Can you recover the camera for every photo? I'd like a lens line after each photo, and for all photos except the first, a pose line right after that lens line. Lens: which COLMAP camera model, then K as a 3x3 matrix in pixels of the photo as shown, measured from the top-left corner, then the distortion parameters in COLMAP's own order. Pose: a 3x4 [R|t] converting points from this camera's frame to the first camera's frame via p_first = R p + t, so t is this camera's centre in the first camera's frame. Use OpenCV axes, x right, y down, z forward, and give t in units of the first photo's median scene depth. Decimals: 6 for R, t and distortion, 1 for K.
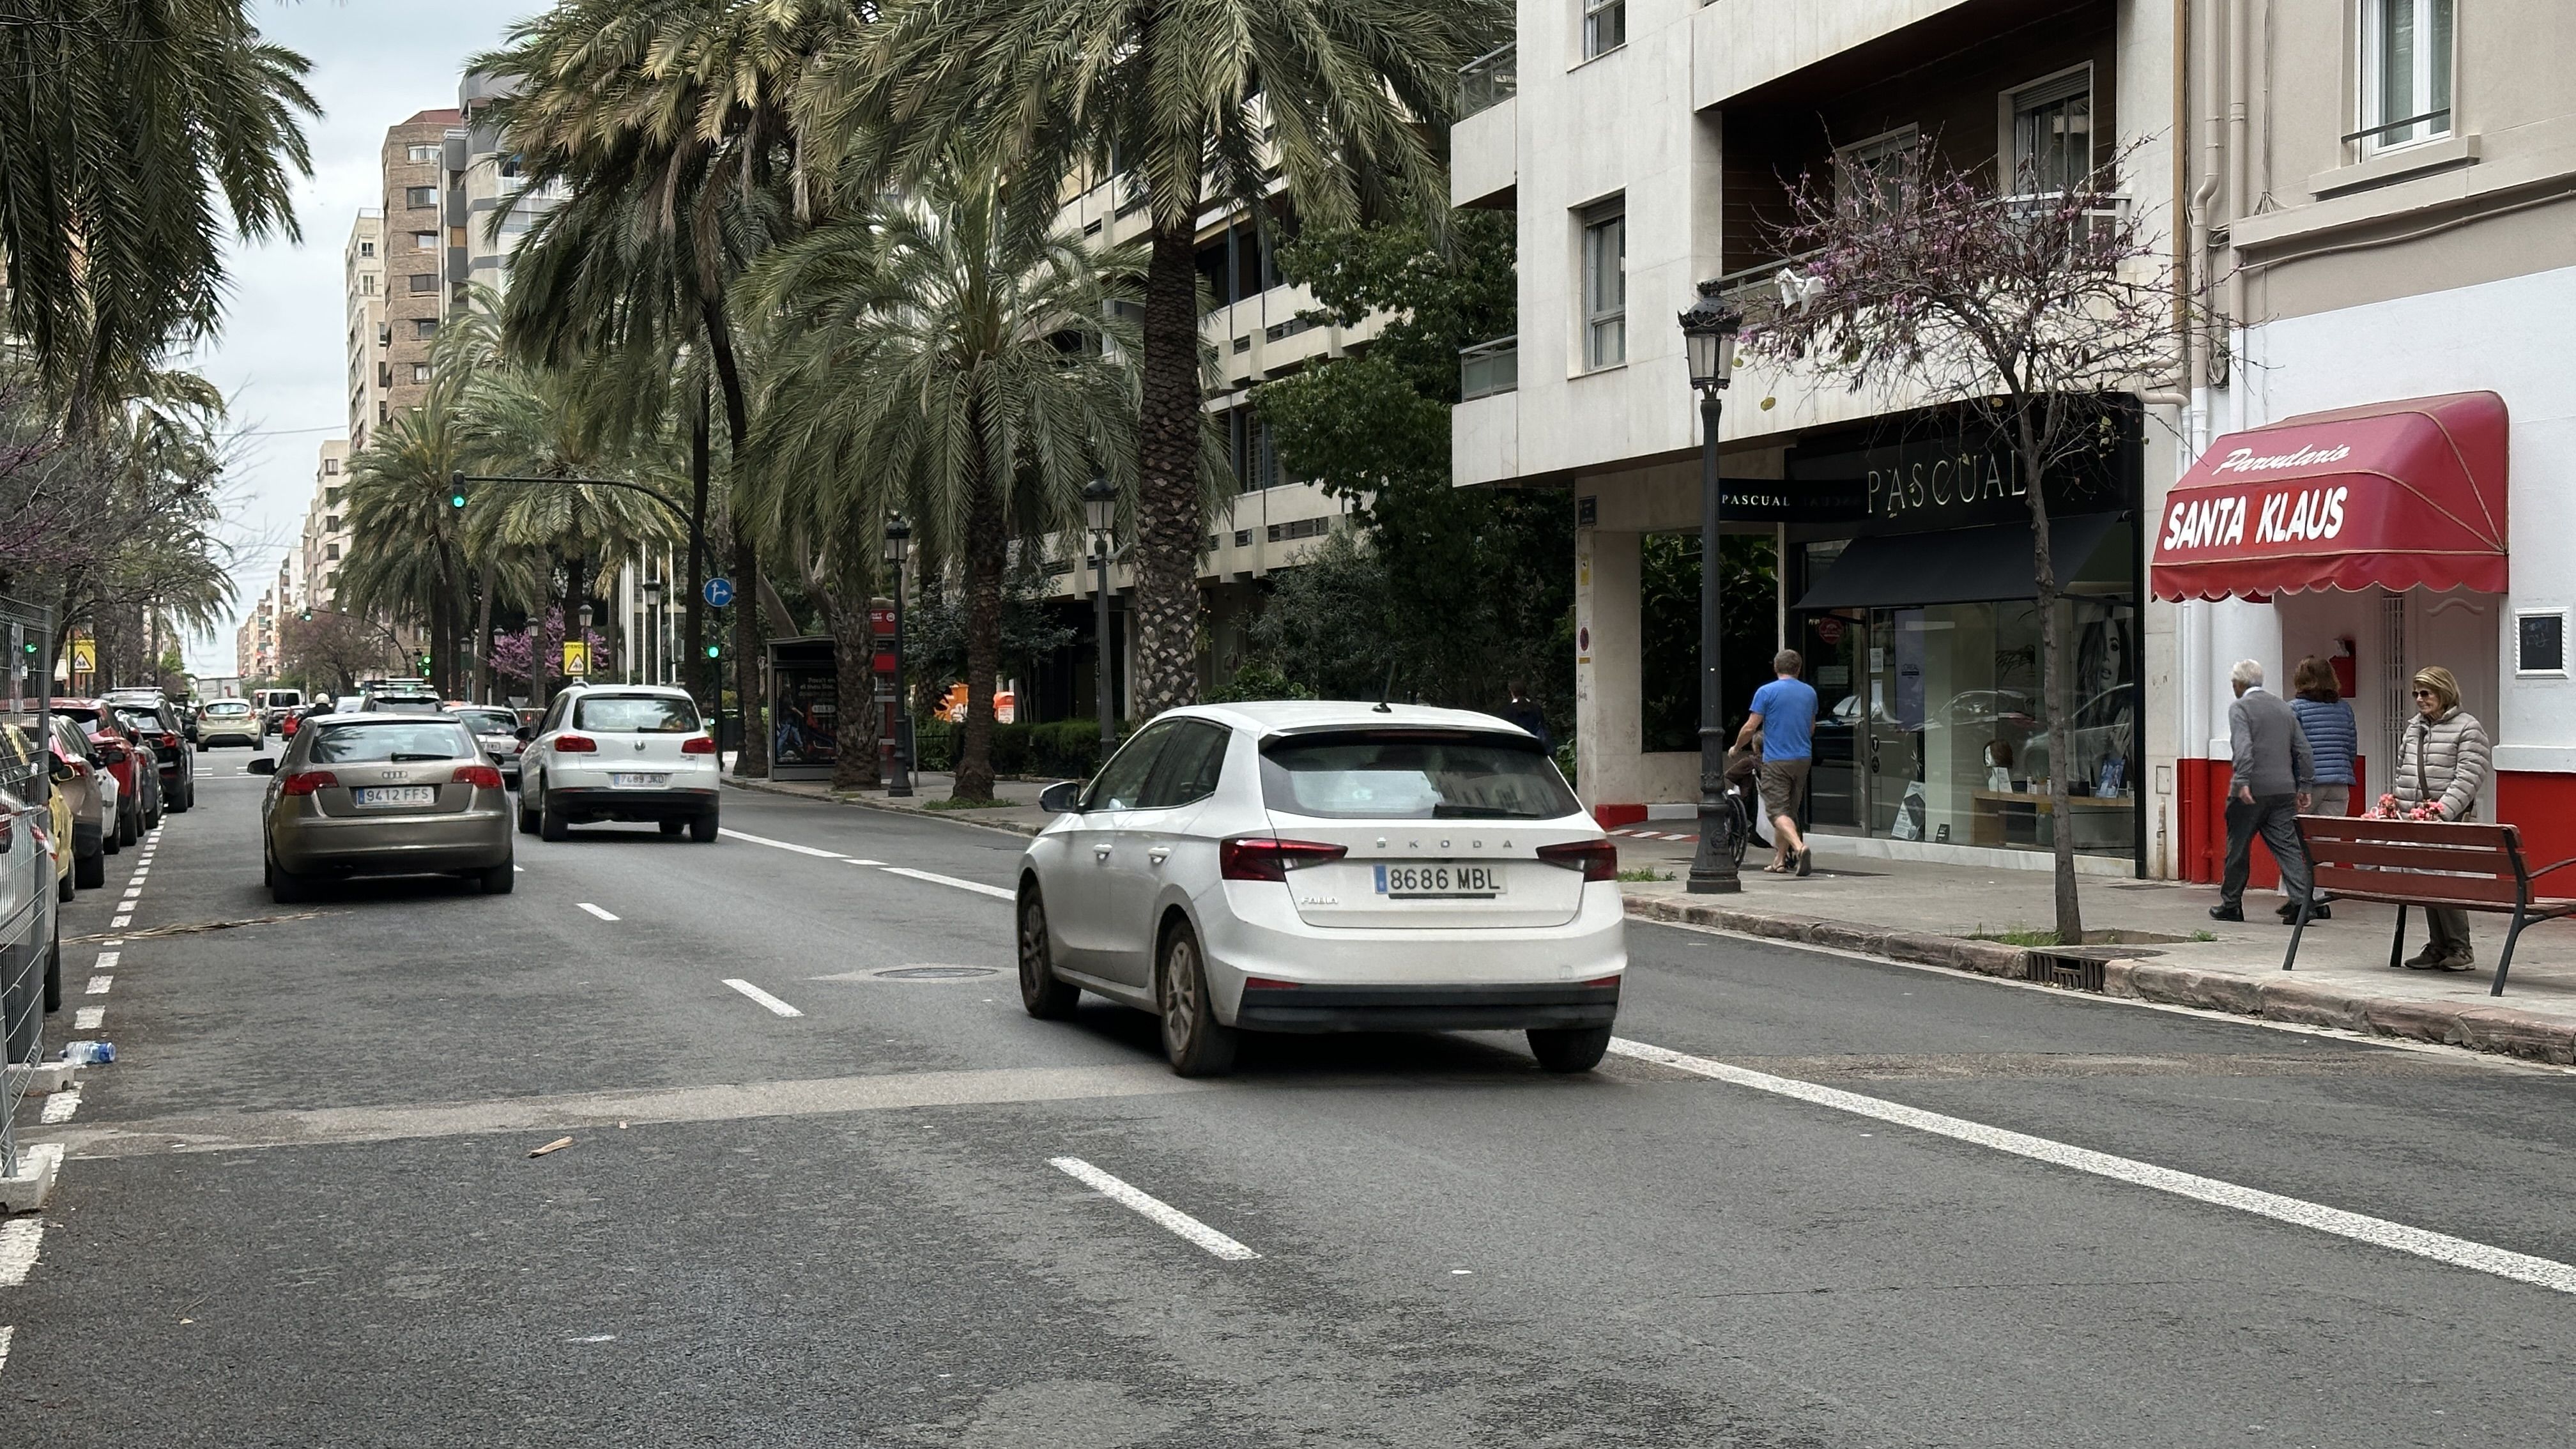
lens RADIAL K [[3575.0, 0, 1278.6], [0, 3575.0, 731.8], [0, 0, 1]] dist [0.152733, -0.038981]
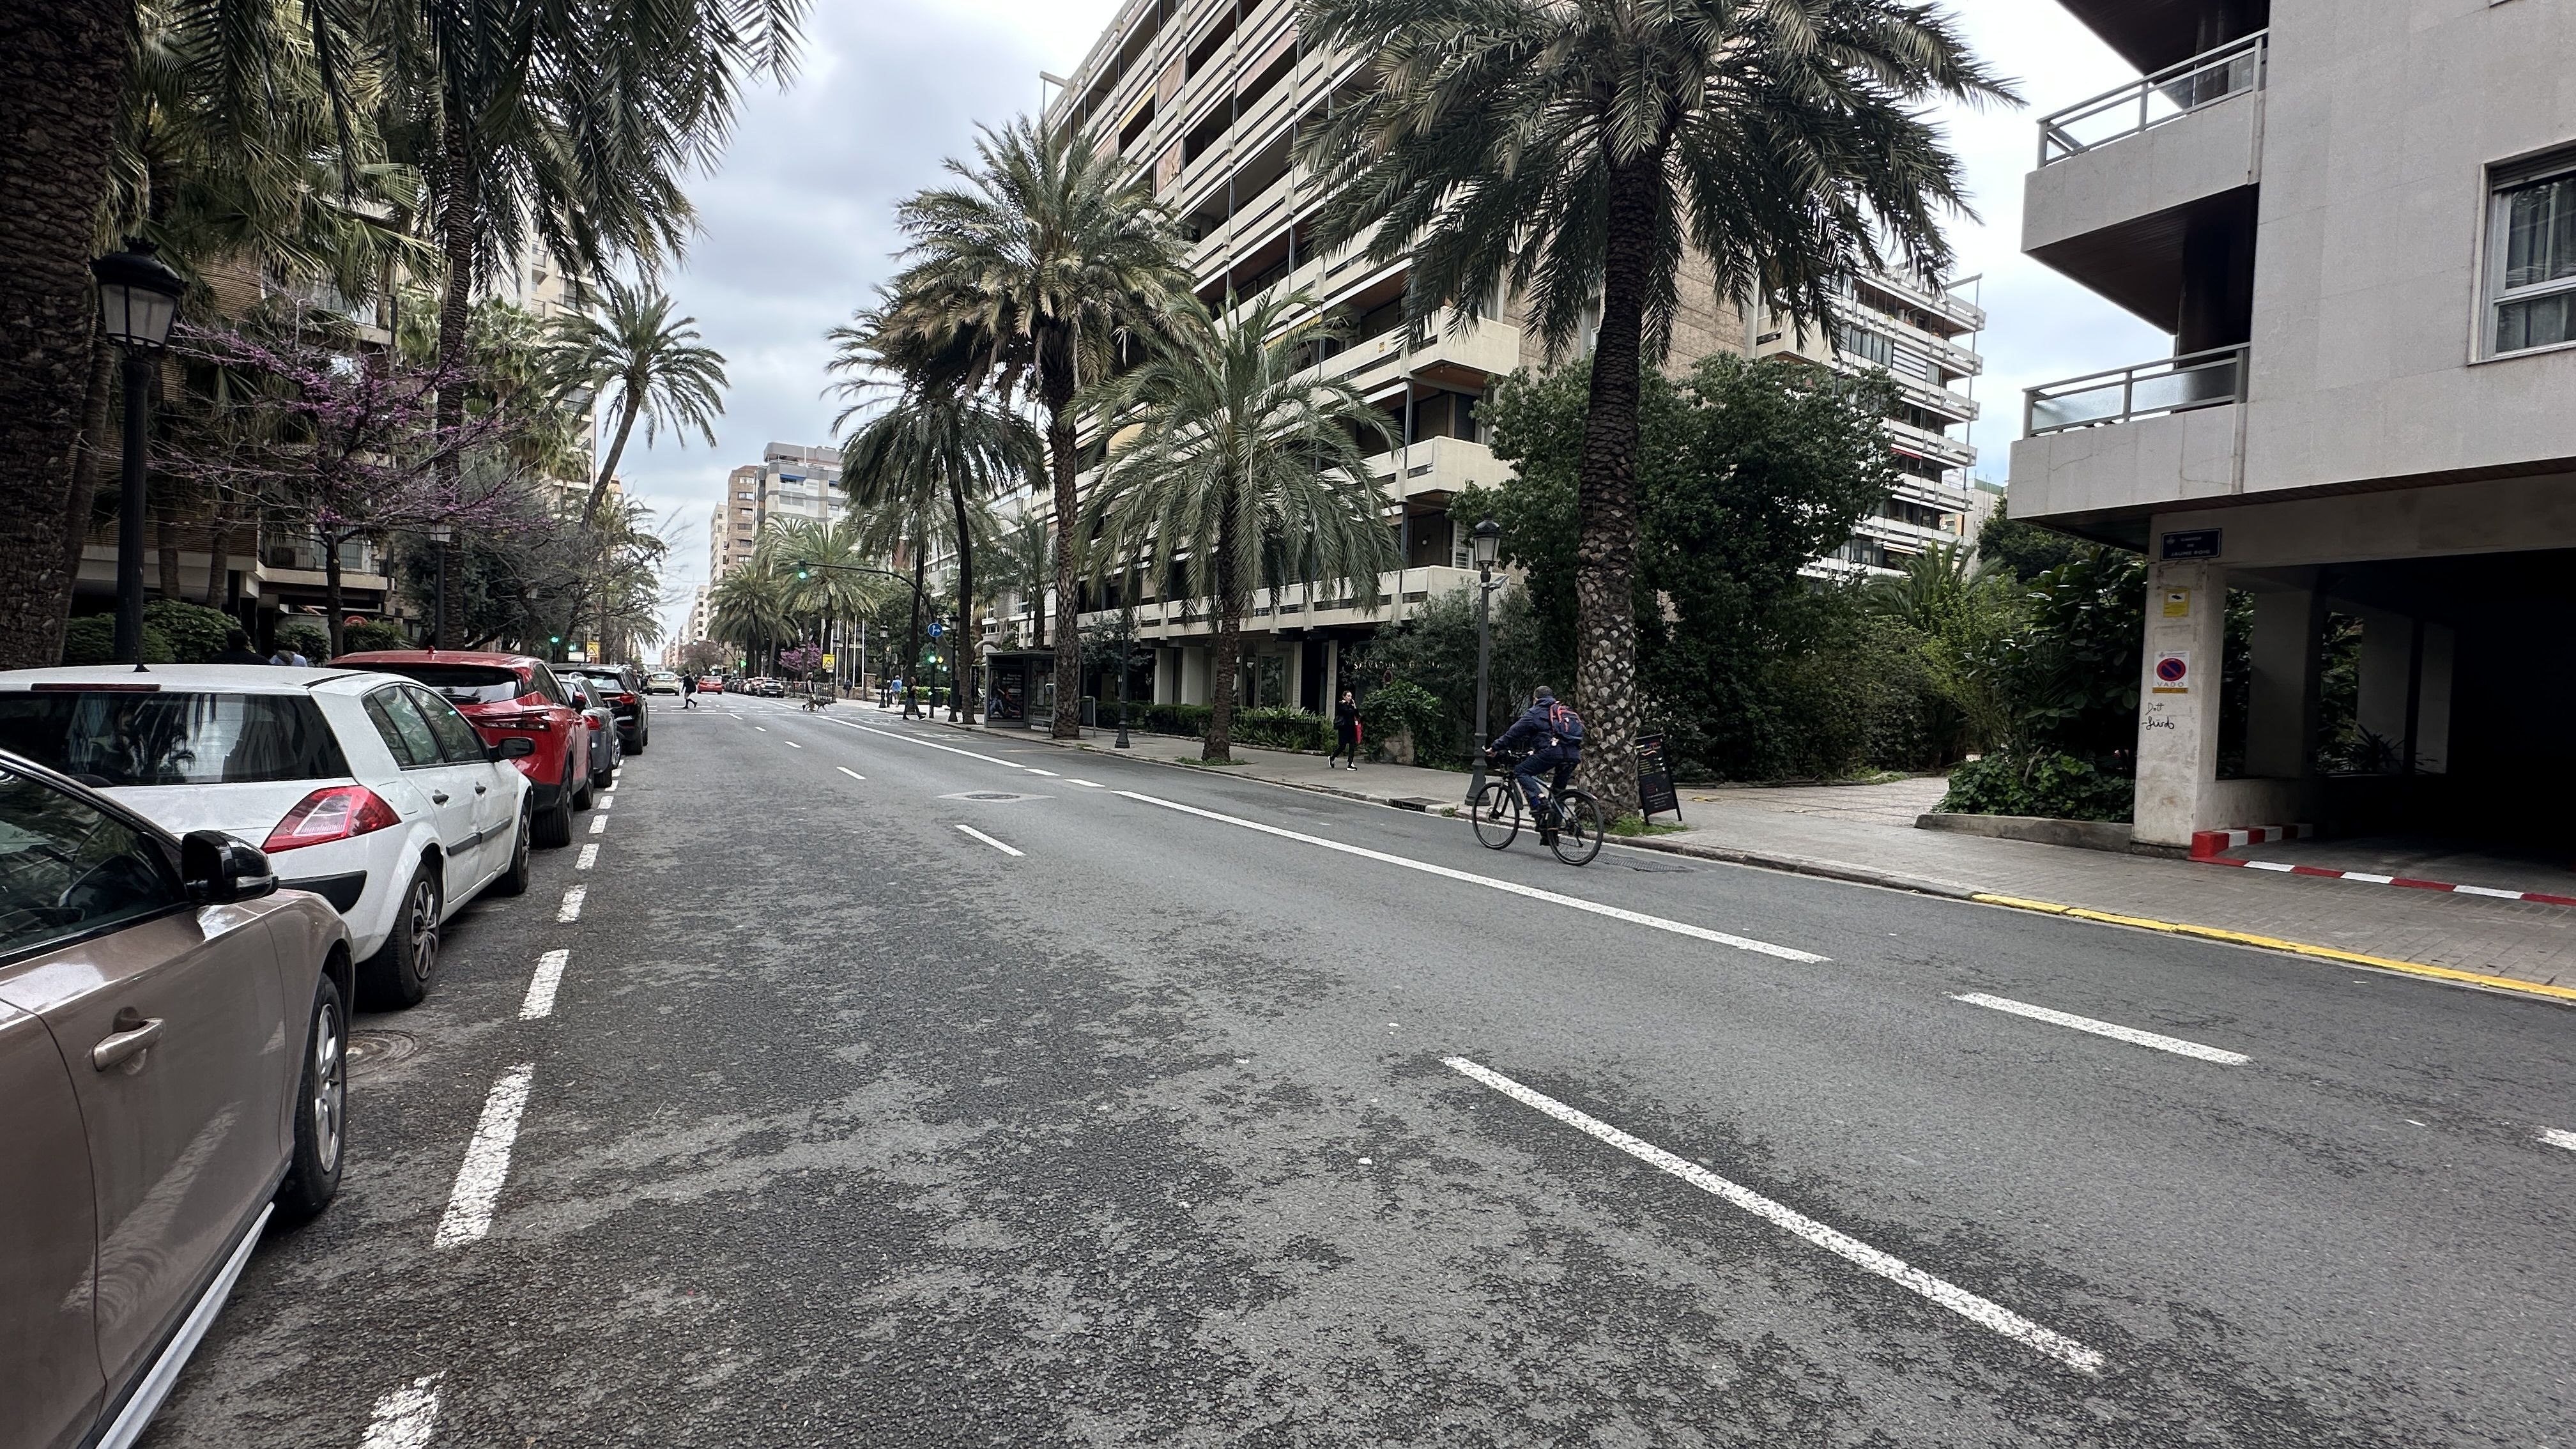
lens RADIAL K [[1035.3, 0, 1294.7], [0, 1035.3, 713.5], [0, 0, 1]] dist [-0.000993, -0.000230]
pose [[0.962824, 0.037747, 0.267478, -0.178491], [-0.040176, 0.999186, 0.003613, -0.003187], [-0.267124, -0.014225, 0.963557, 0.588843]]
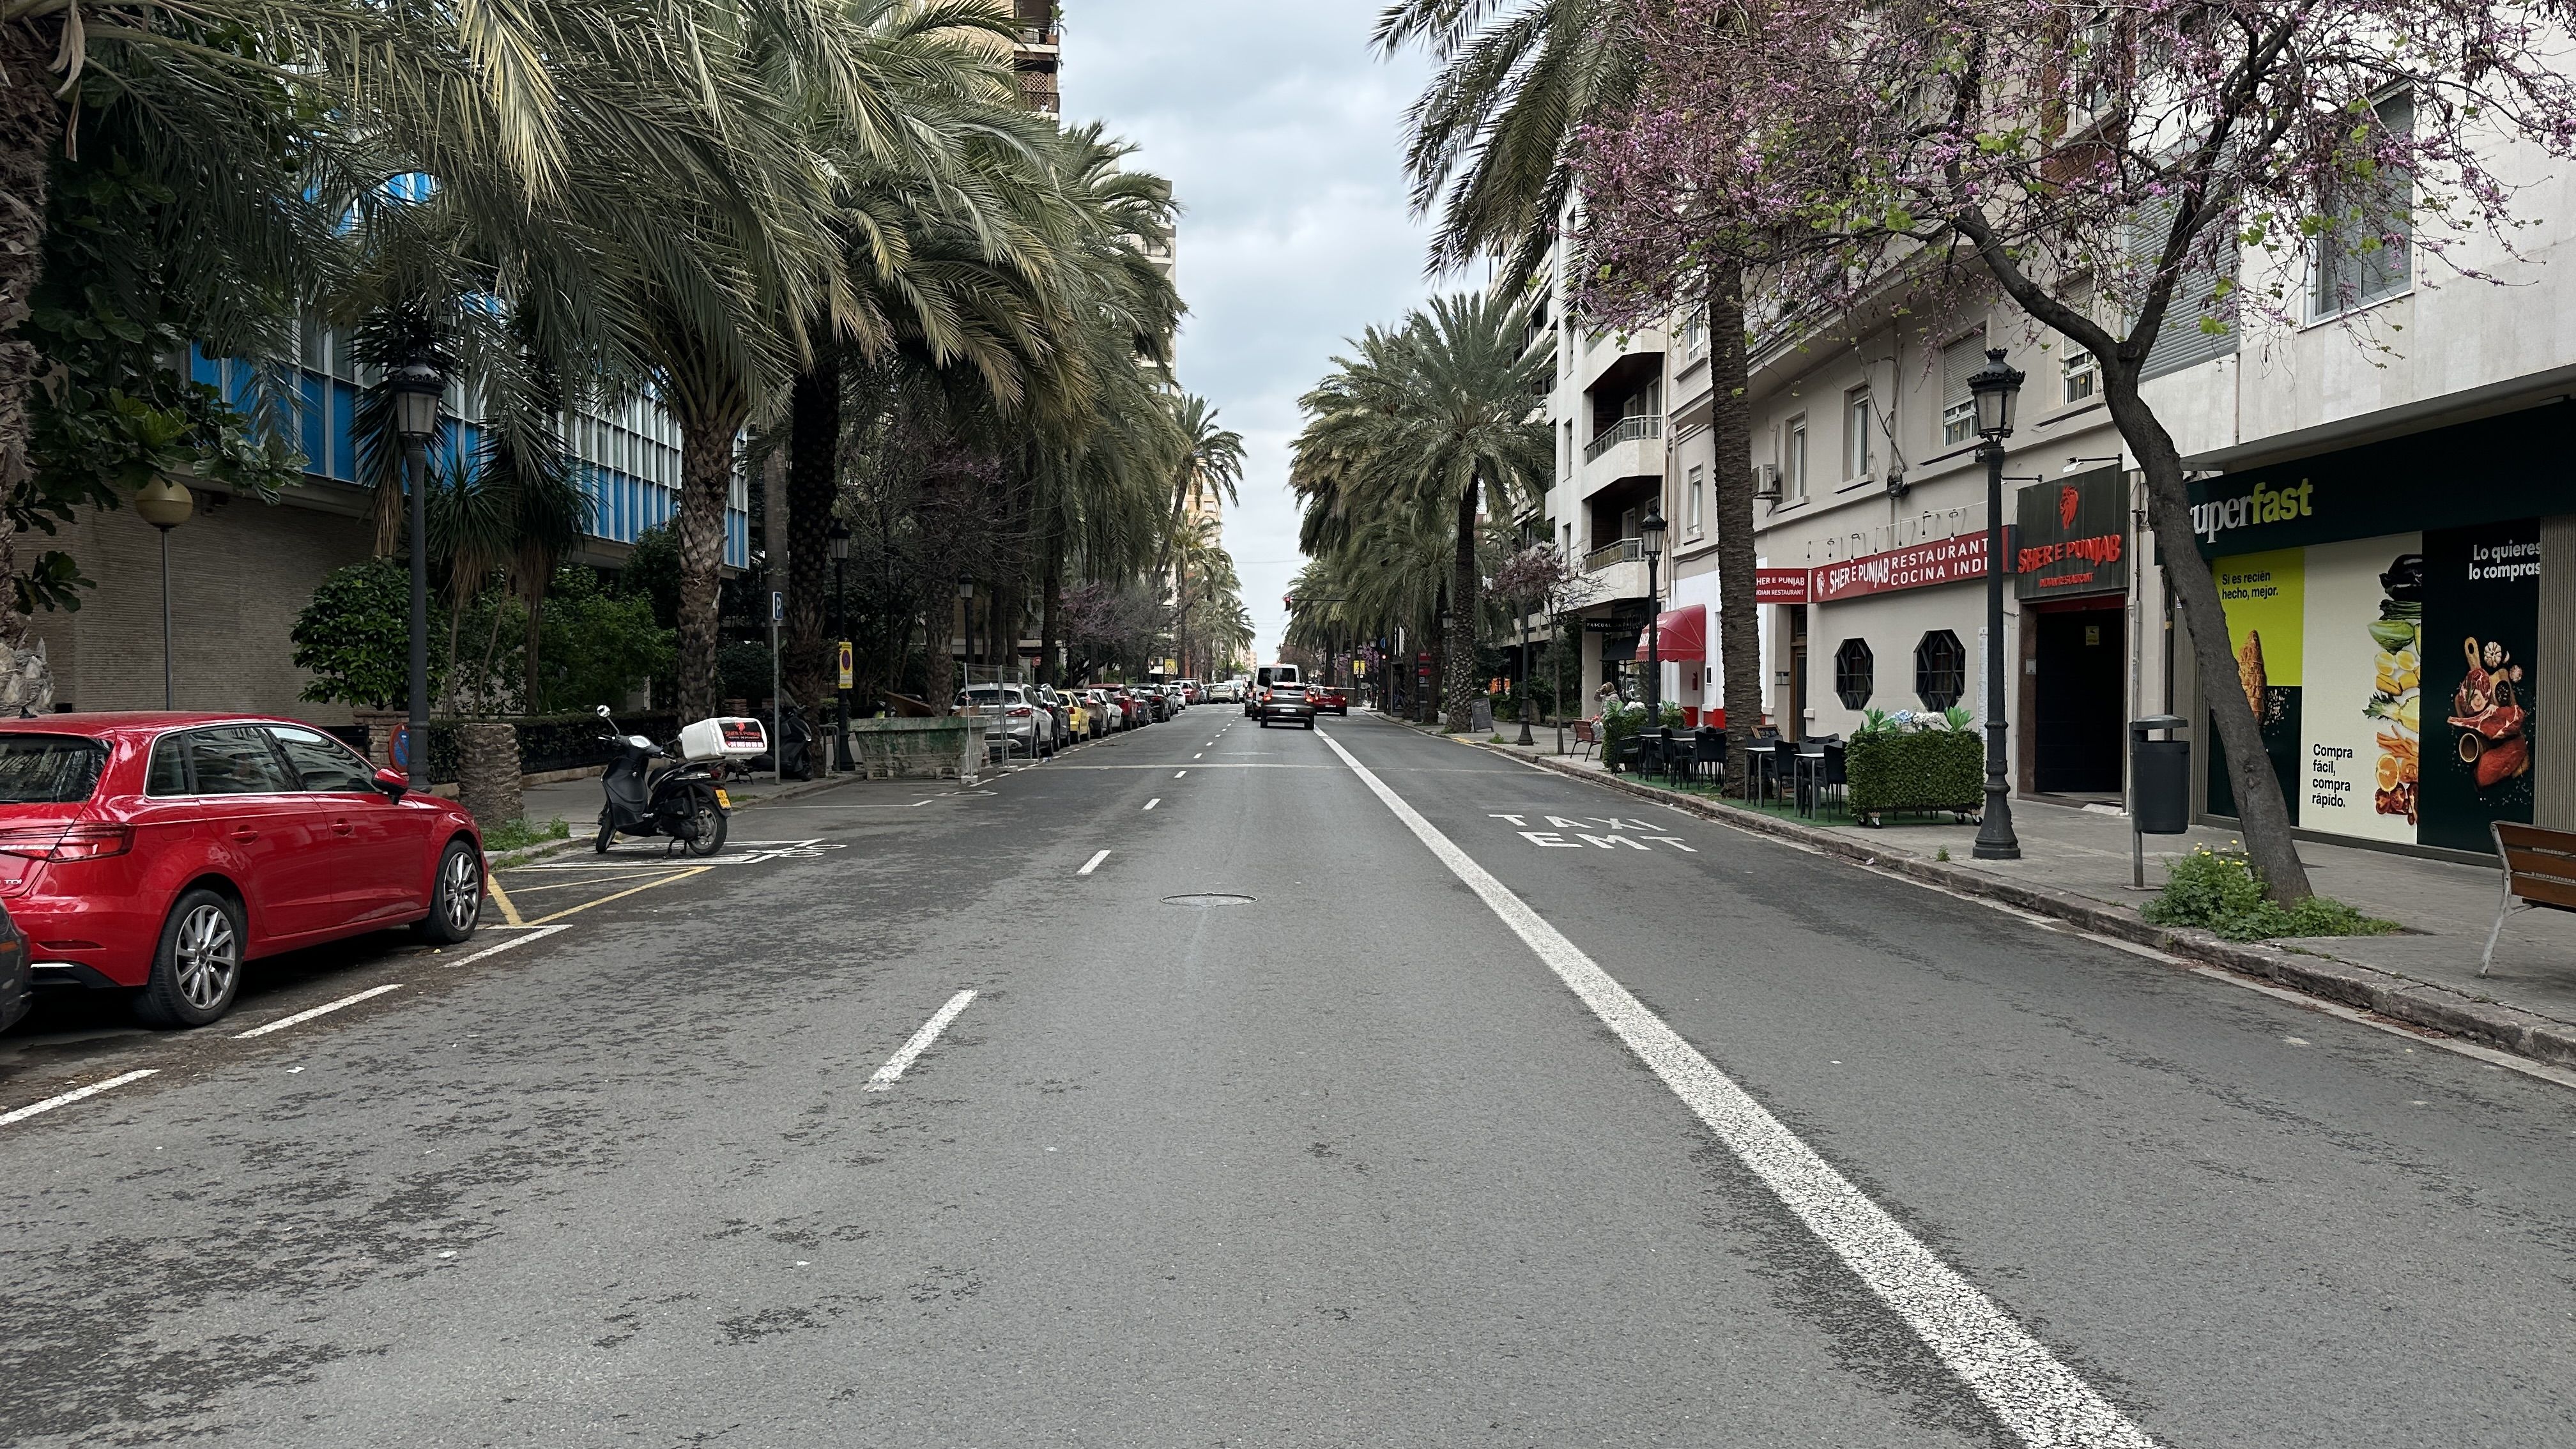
lens RADIAL K [[1808.1, 0, 1288.0], [0, 1808.1, 724.5], [0, 0, 1]] dist [0.097966, -0.142657]
pose [[0.961227, 0.013950, -0.275405, 0.201595], [-0.010209, 0.999835, 0.015013, 0.000761], [0.275569, -0.011620, 0.961211, -0.389513]]
